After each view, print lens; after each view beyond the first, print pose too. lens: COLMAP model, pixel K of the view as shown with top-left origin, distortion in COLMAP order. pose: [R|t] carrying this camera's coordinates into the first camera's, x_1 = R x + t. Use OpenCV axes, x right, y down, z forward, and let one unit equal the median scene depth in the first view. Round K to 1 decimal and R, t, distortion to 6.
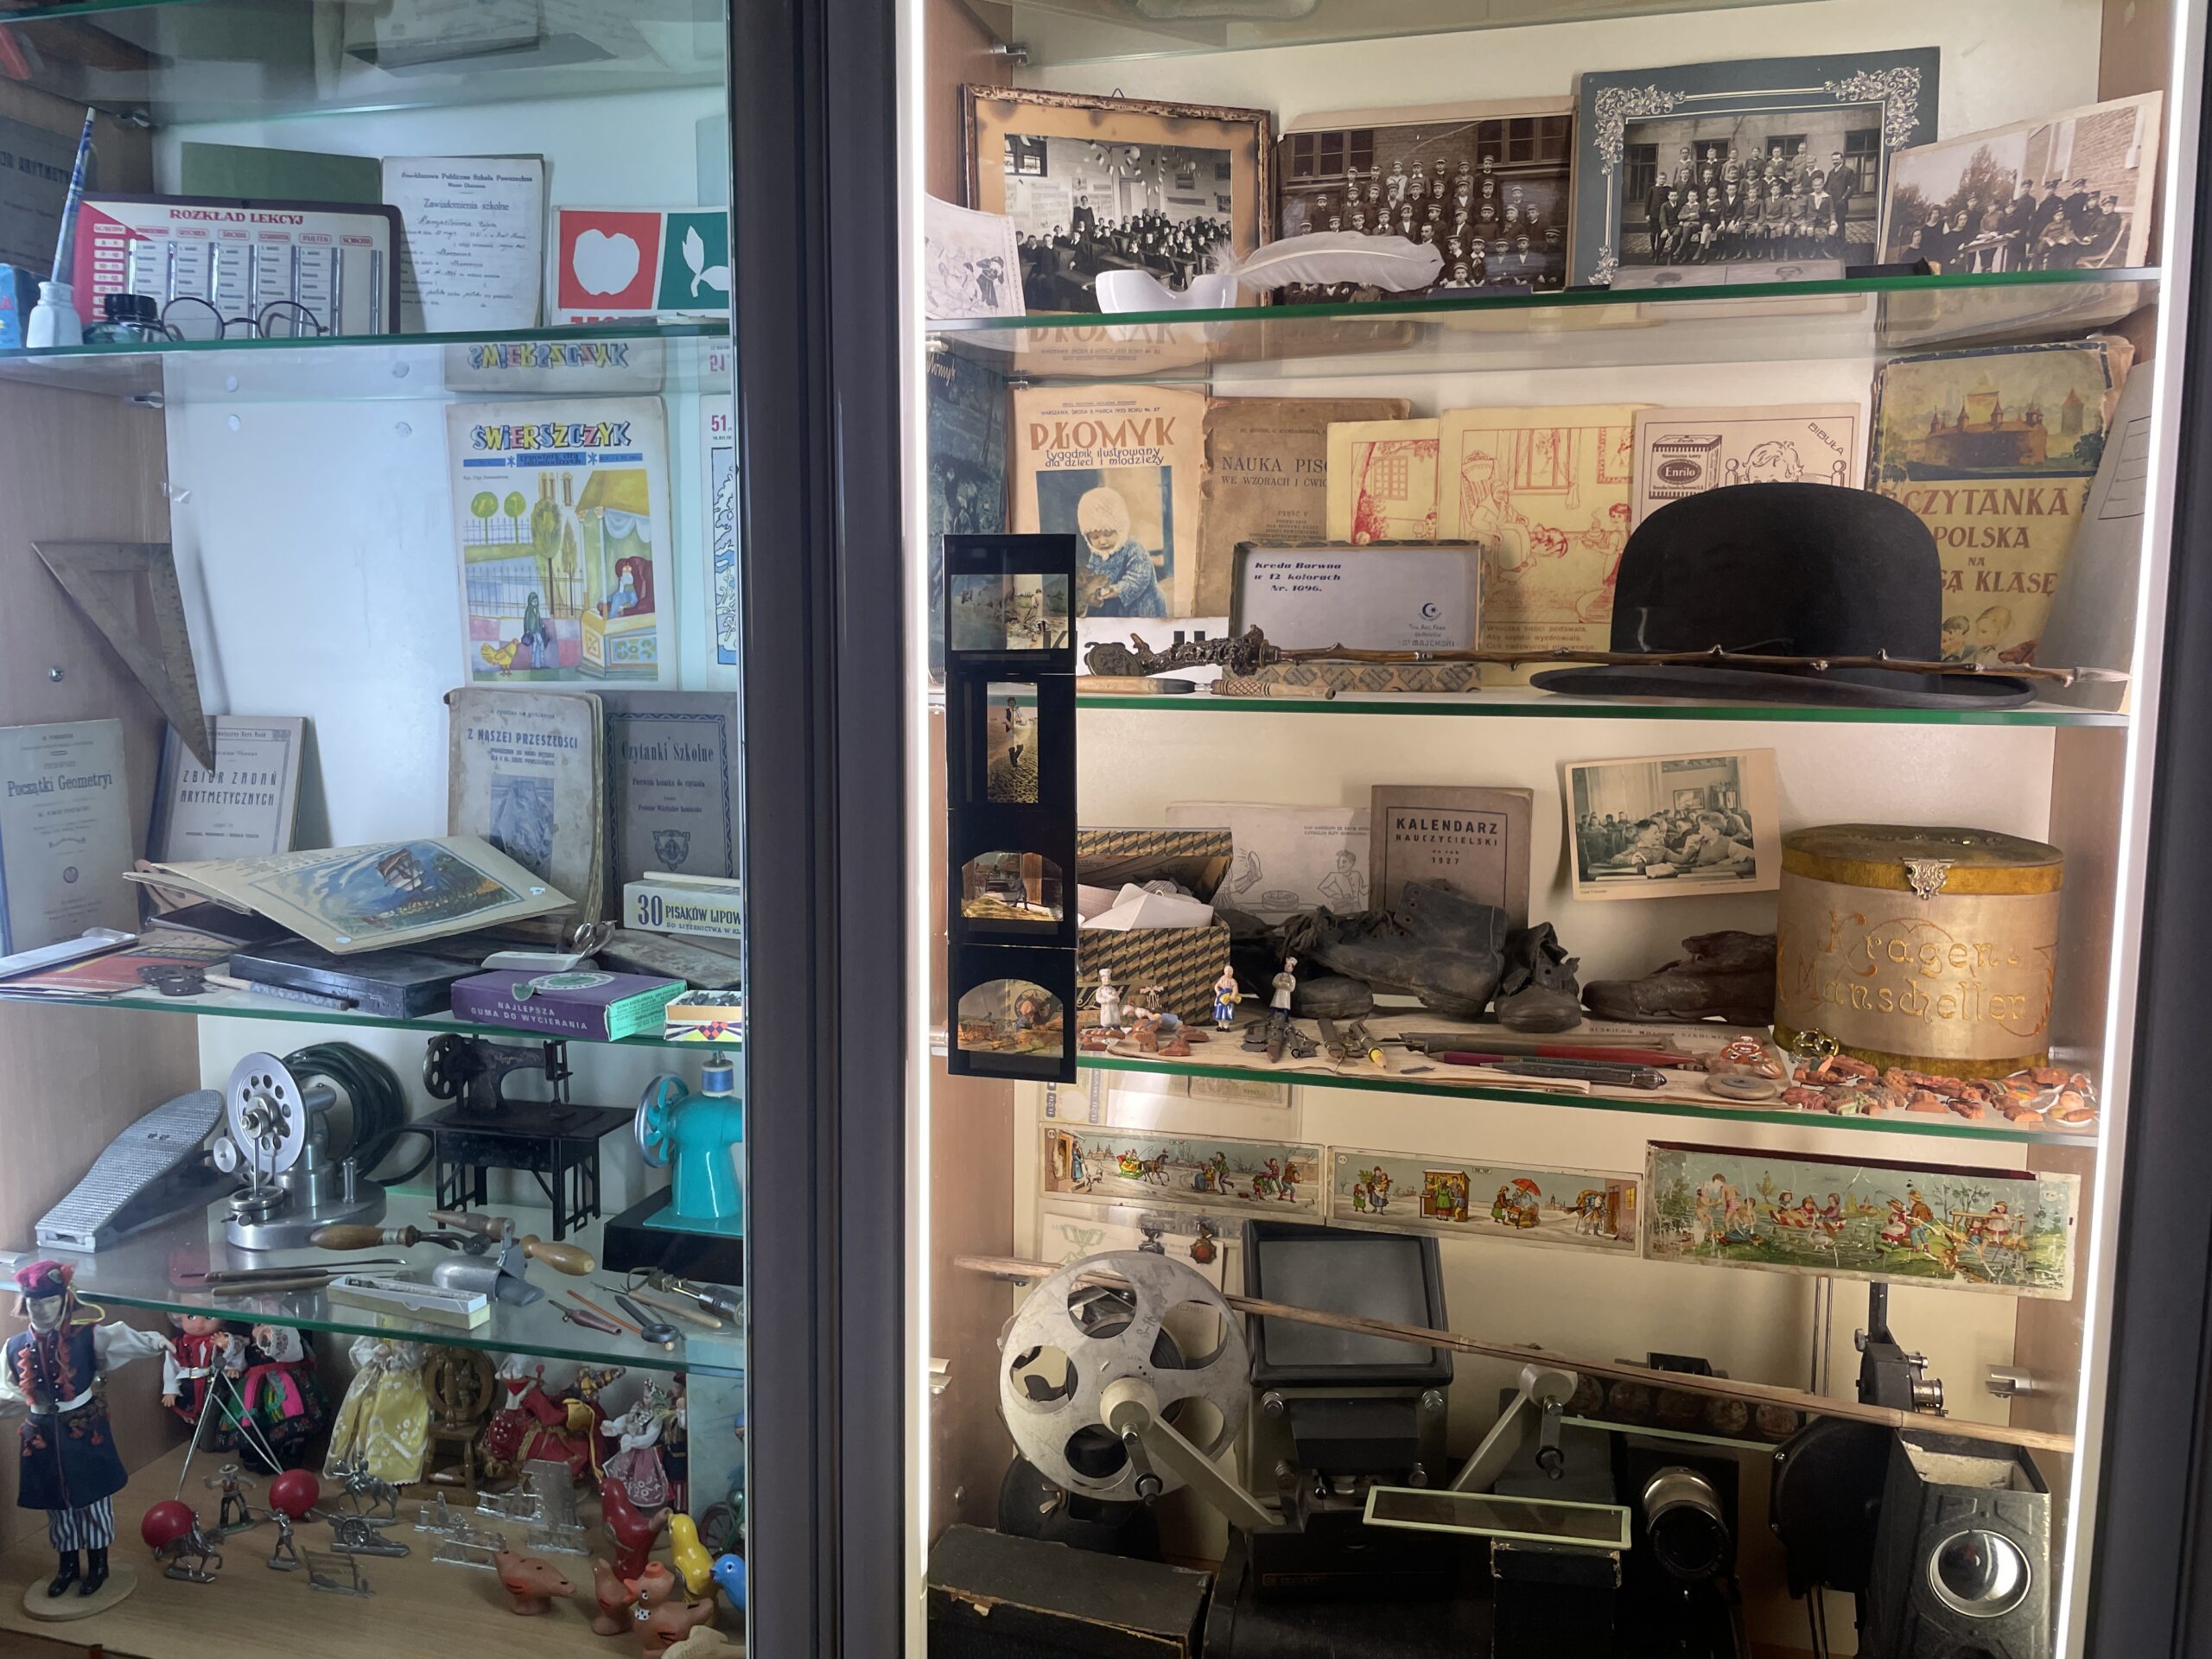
lens RADIAL K [[1655.3, 0, 1108.6], [0, 1655.3, 830.8], [0, 0, 1]] dist [0.054997, -0.006618]
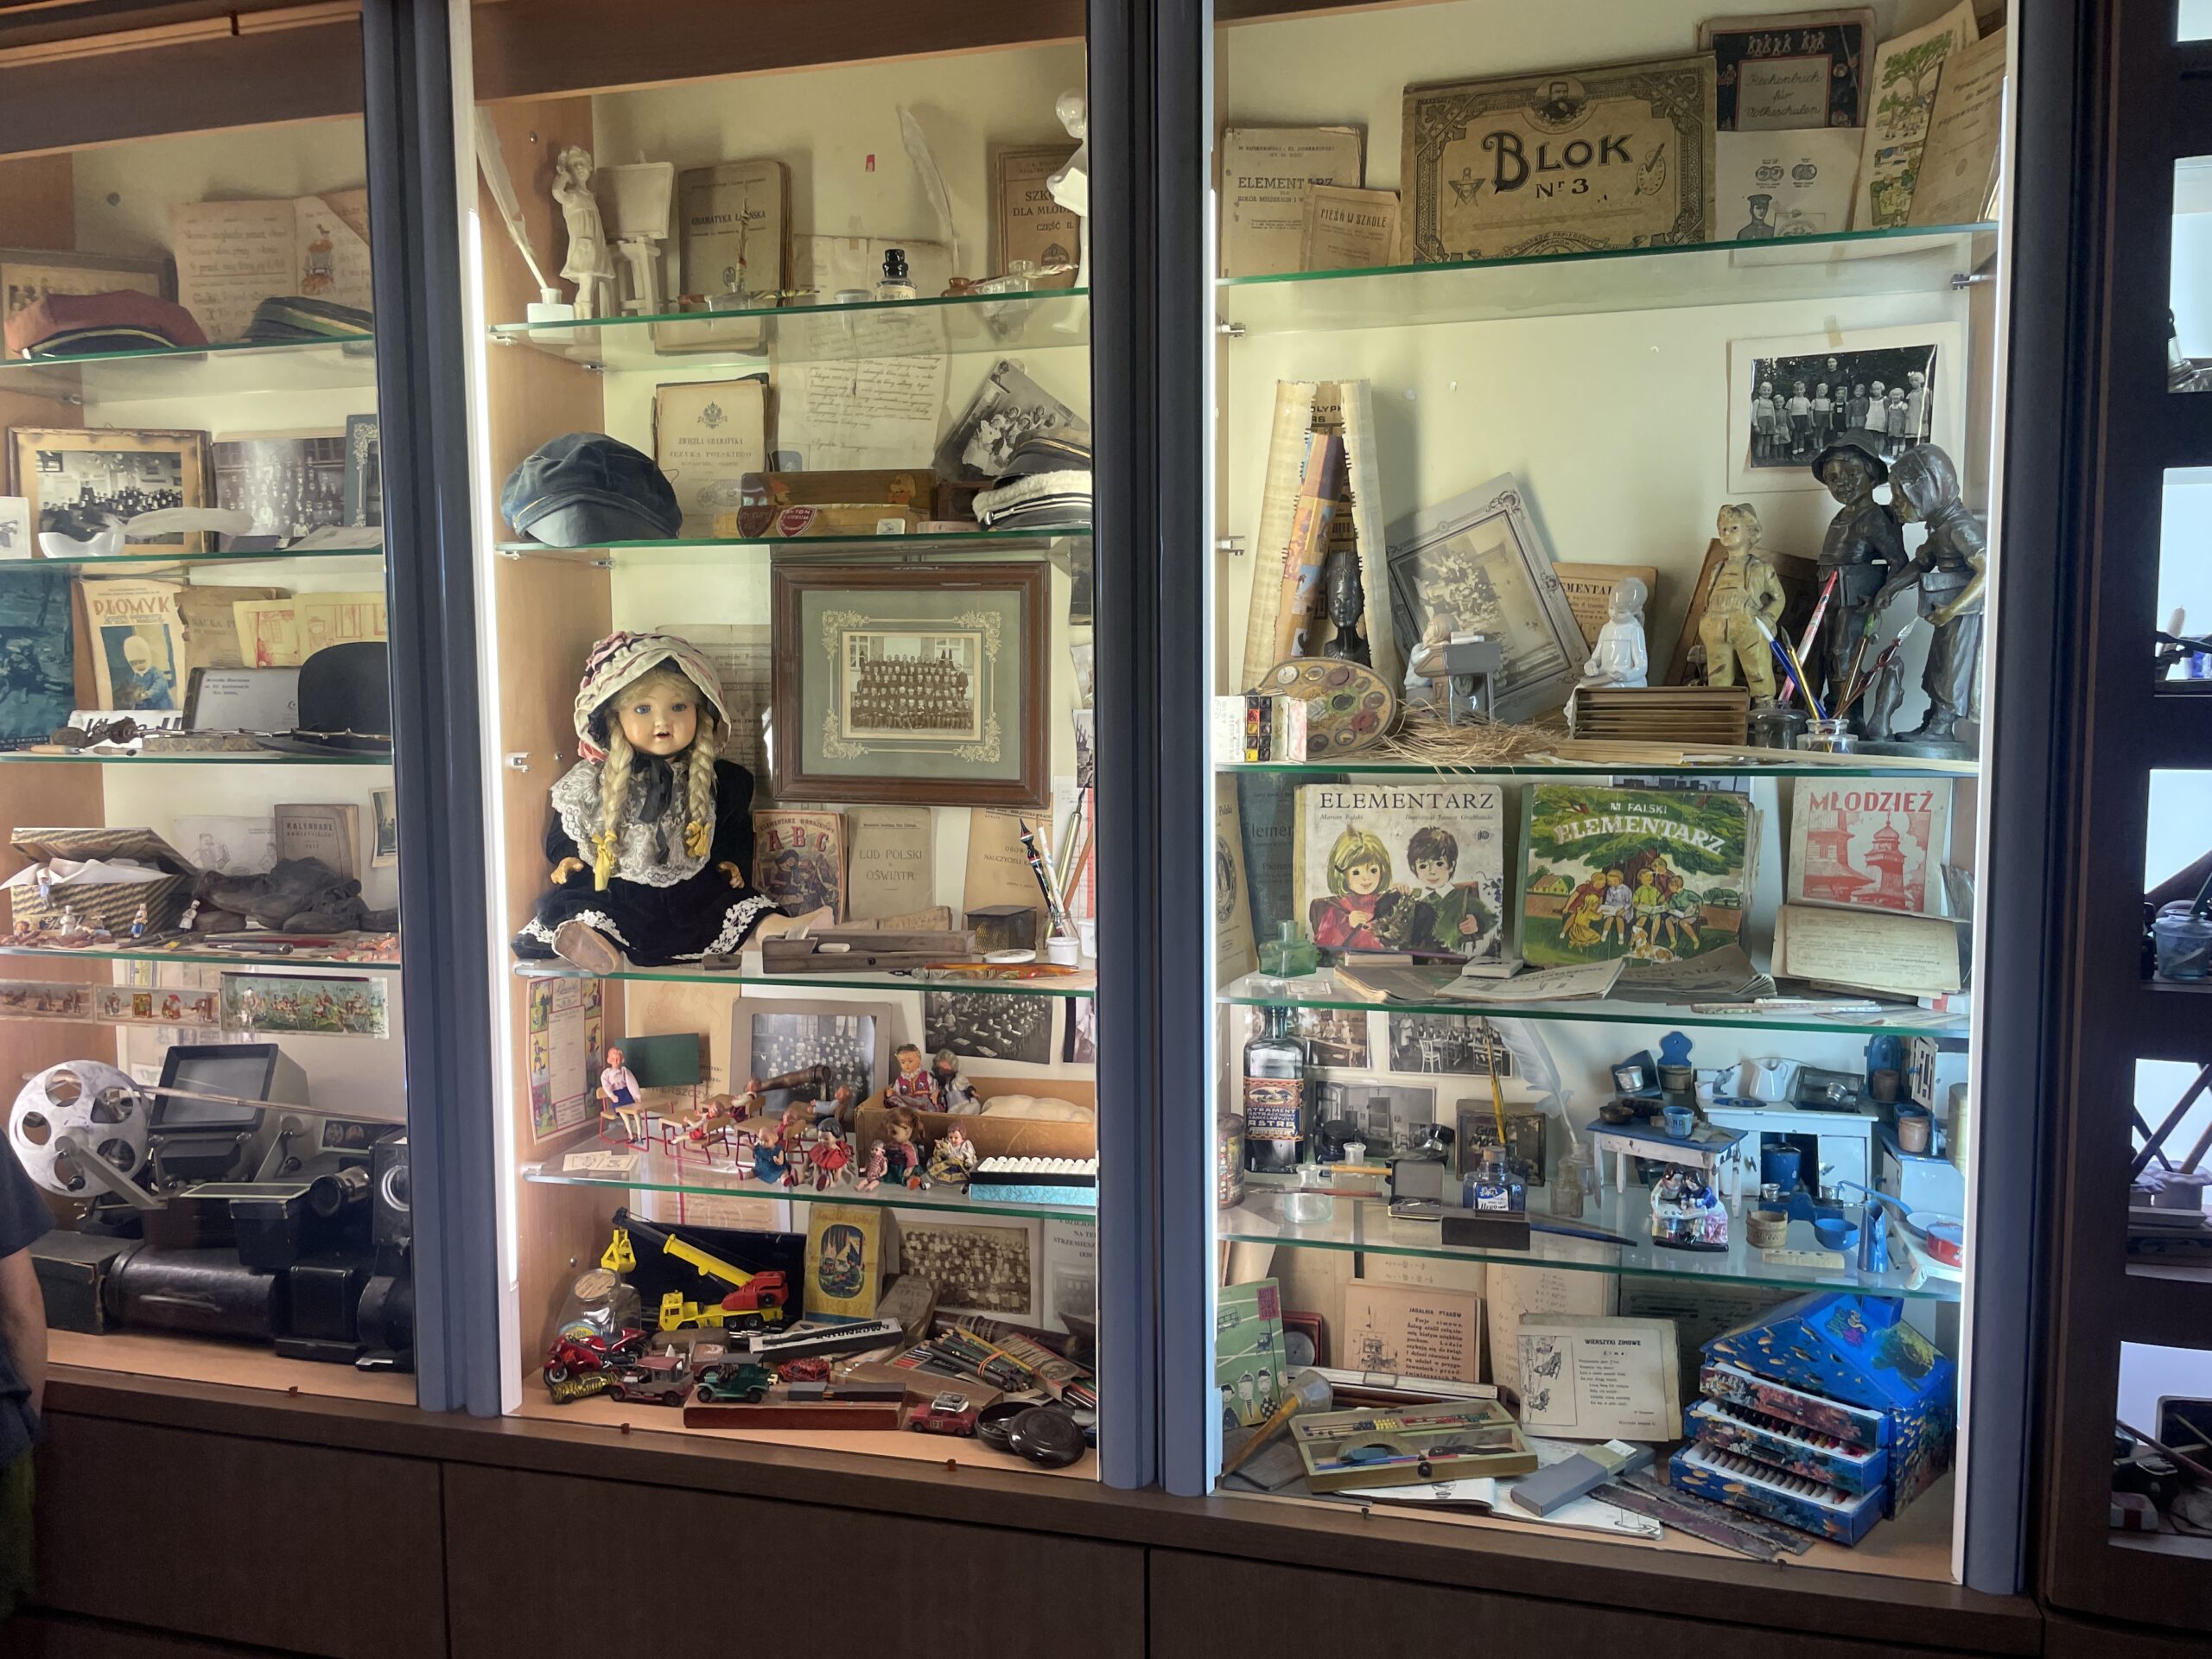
lens RADIAL K [[1692.7, 0, 1104.0], [0, 1692.7, 825.8], [0, 0, 1]] dist [0.077935, -0.104235]
pose [[0.999819, -0.014850, -0.011935, 1.101959], [0.014427, 0.999291, -0.034767, 0.073943], [0.012442, 0.034588, 0.999324, -0.834035]]
